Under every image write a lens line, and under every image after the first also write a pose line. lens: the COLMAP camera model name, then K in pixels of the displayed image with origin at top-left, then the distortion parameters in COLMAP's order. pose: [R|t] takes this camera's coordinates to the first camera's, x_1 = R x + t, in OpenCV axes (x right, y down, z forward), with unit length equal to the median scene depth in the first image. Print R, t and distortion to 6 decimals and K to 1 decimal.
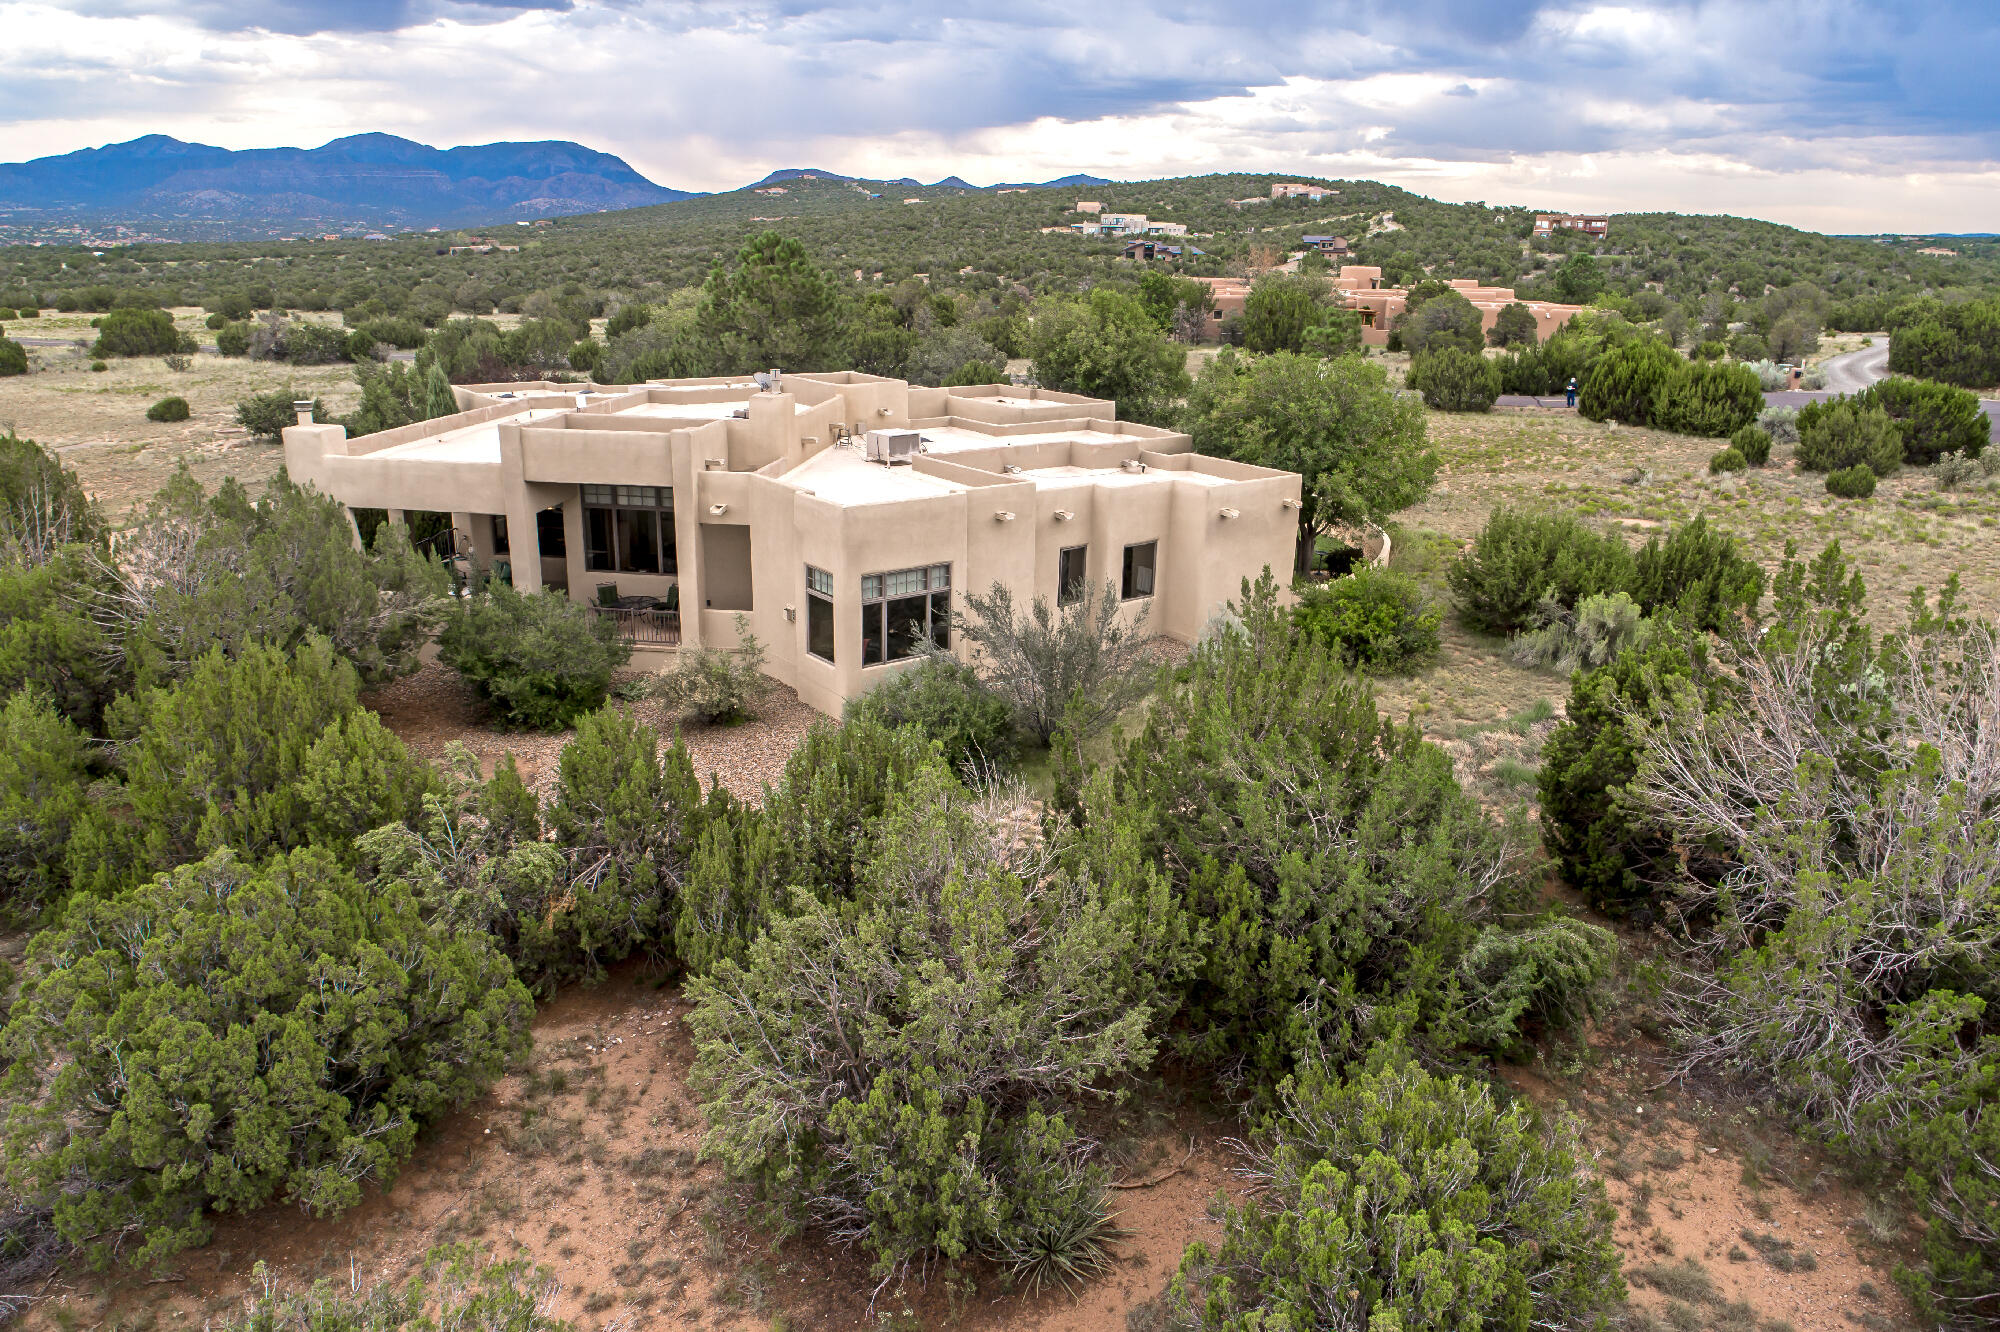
lens RADIAL K [[1358.8, 0, 1000.0], [0, 1358.8, 666.0], [0, 0, 1]] dist [-0.001731, 0.011588]
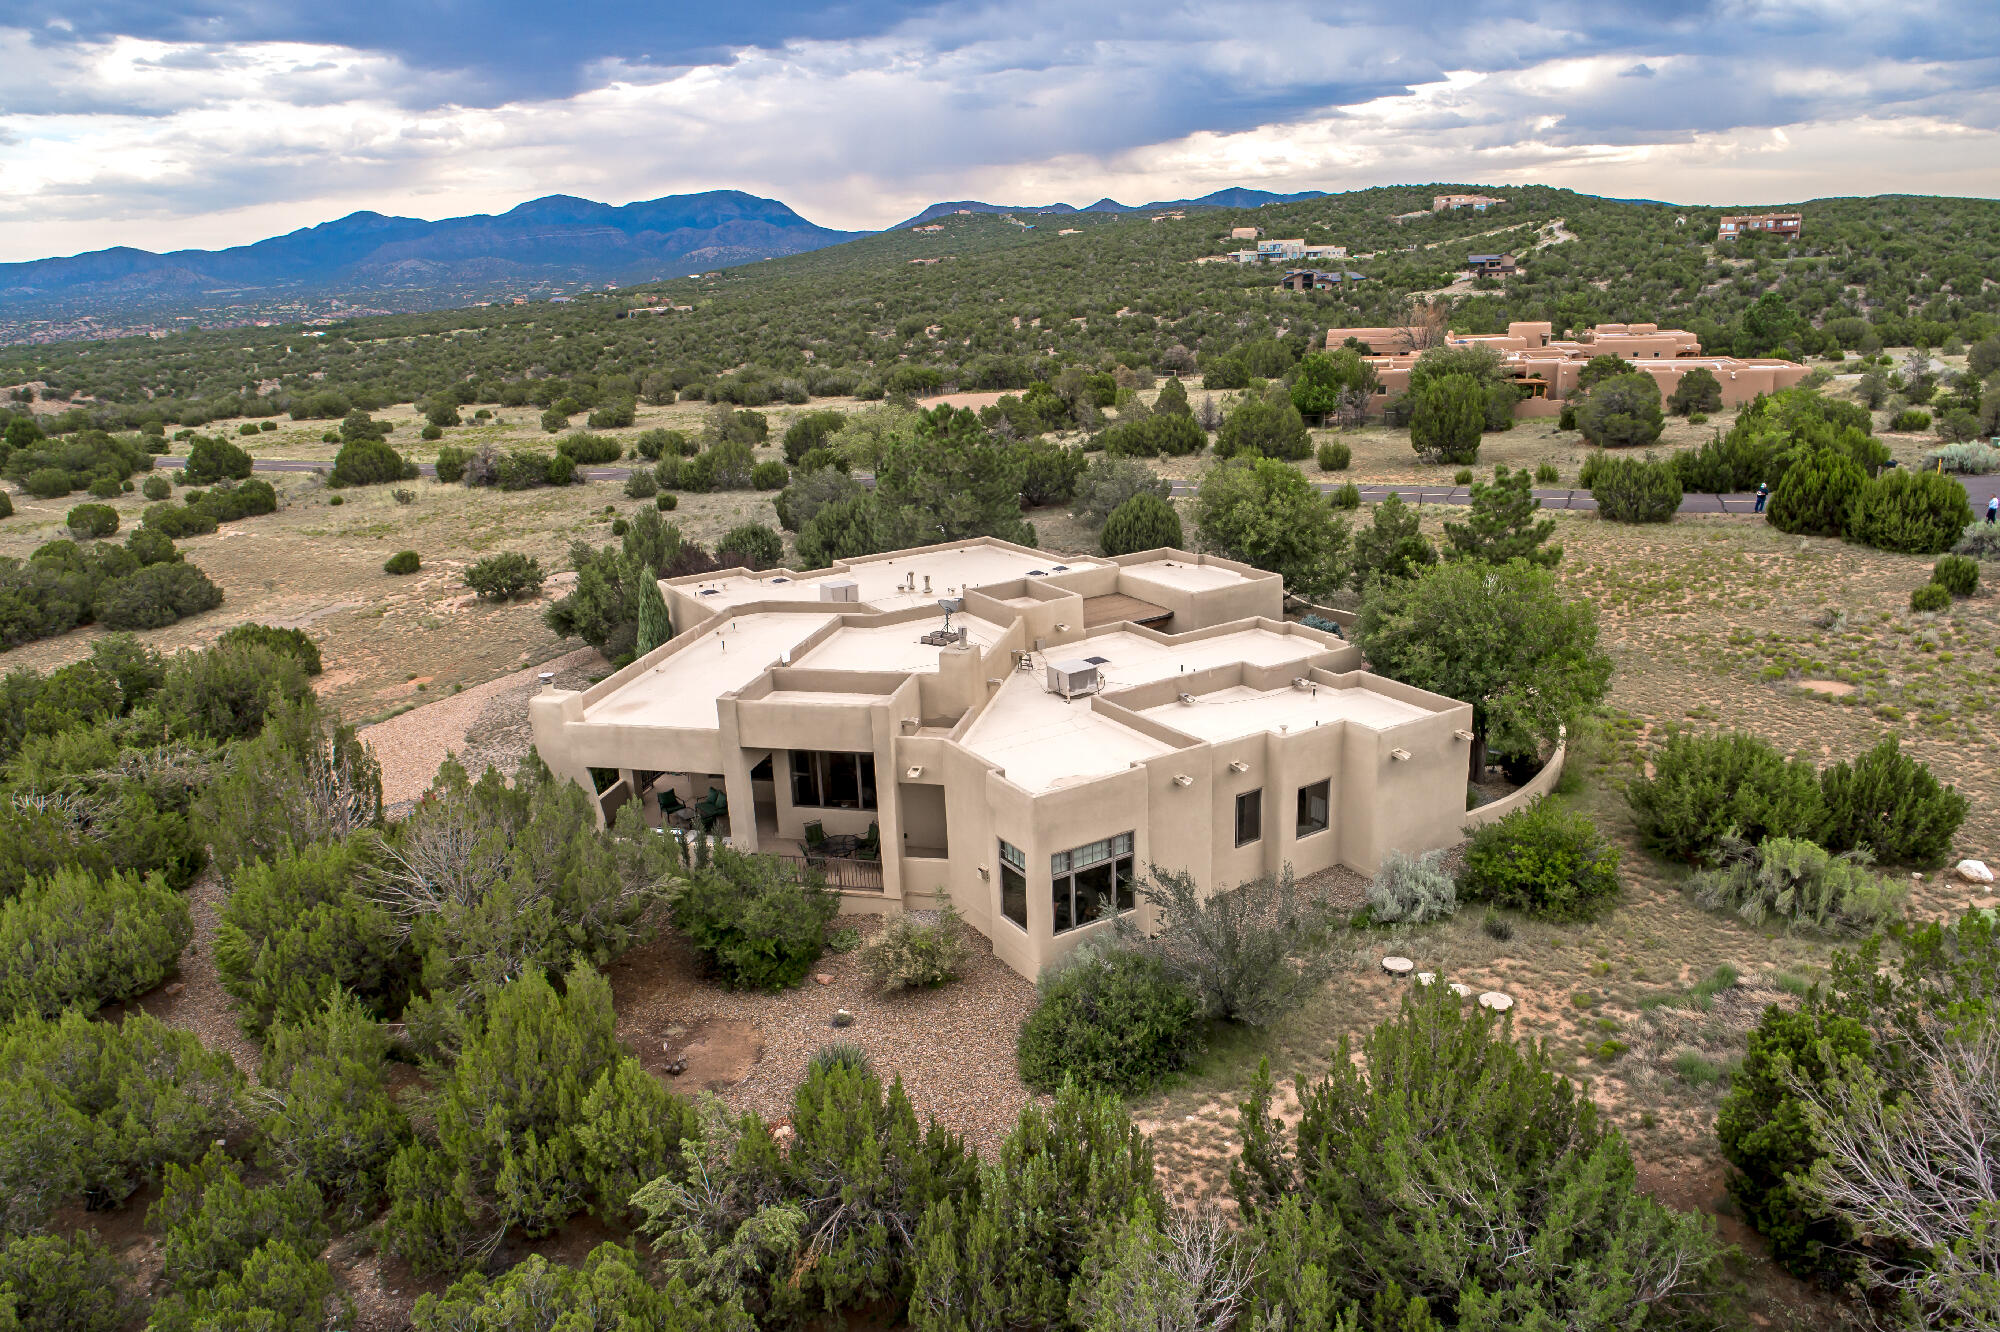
lens RADIAL K [[1358.8, 0, 1000.0], [0, 1358.8, 666.0], [0, 0, 1]] dist [-0.001731, 0.011588]
pose [[0.992242, -0.027731, -0.121188, -0.004246], [0.026068, 0.999543, -0.015289, -0.112523], [0.121557, 0.012012, 0.992512, -0.041339]]
